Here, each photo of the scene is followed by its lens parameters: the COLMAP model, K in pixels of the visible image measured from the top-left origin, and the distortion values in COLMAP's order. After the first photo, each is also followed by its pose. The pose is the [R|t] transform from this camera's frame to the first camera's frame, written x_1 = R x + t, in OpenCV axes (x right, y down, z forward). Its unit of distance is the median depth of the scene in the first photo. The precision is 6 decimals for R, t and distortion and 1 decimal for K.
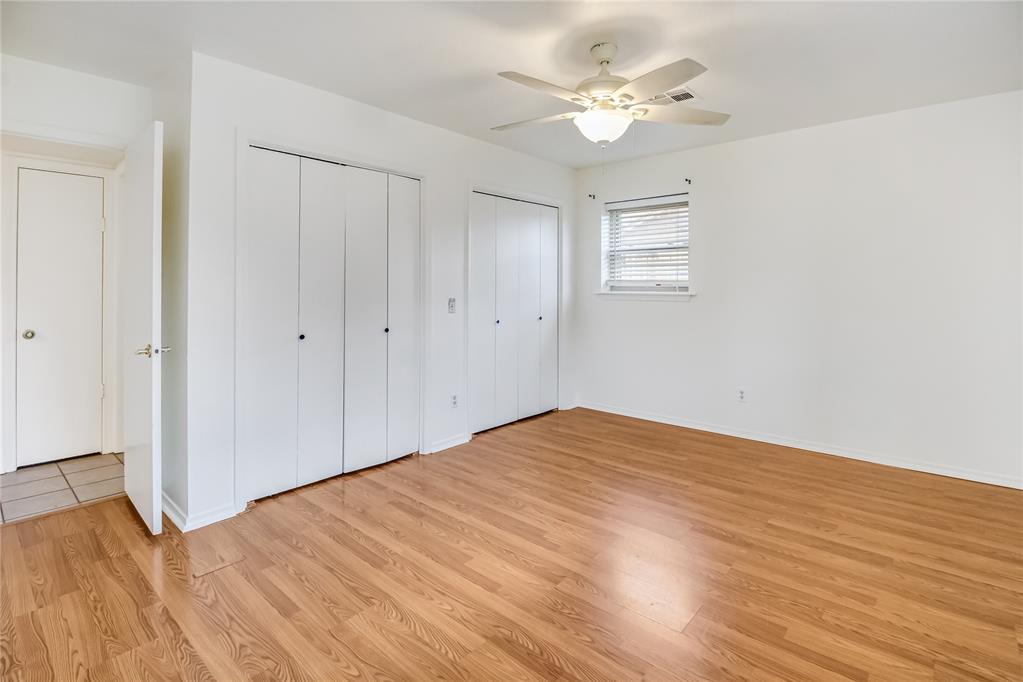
lens RADIAL K [[491.5, 0, 530.4], [0, 491.5, 286.2], [0, 0, 1]] dist [0.002048, -0.010004]
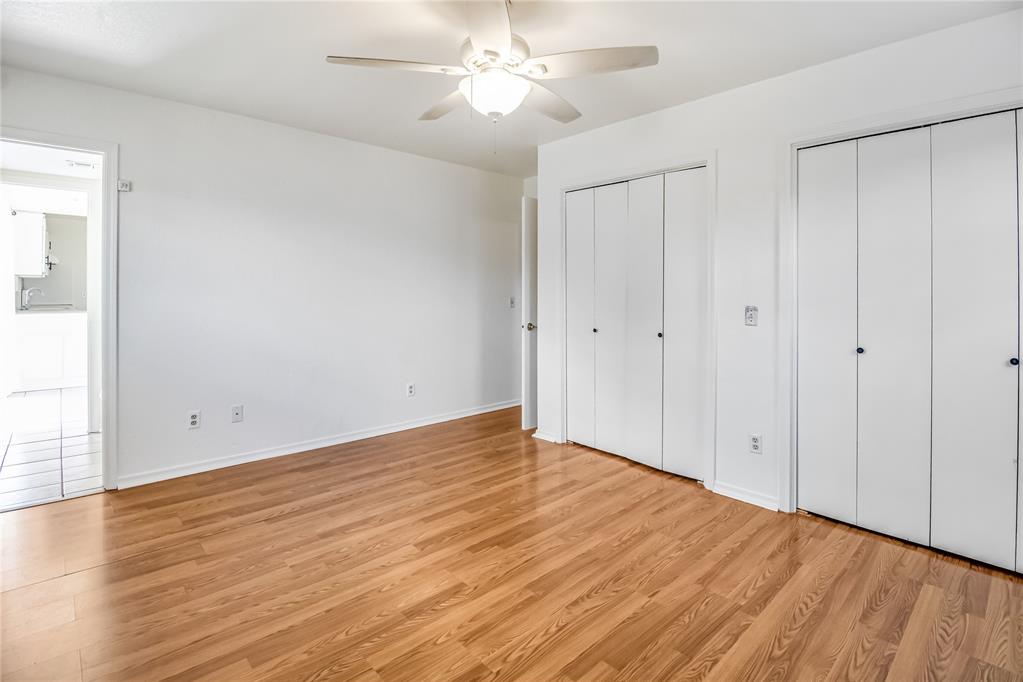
lens RADIAL K [[494.4, 0, 522.3], [0, 494.4, 296.6], [0, 0, 1]] dist [0.002432, -0.008899]
pose [[-0.107819, 0.007976, -0.994139, 0.971898], [-0.002840, 0.999961, 0.008331, 0.007063], [0.994166, 0.003721, -0.107792, 1.131458]]
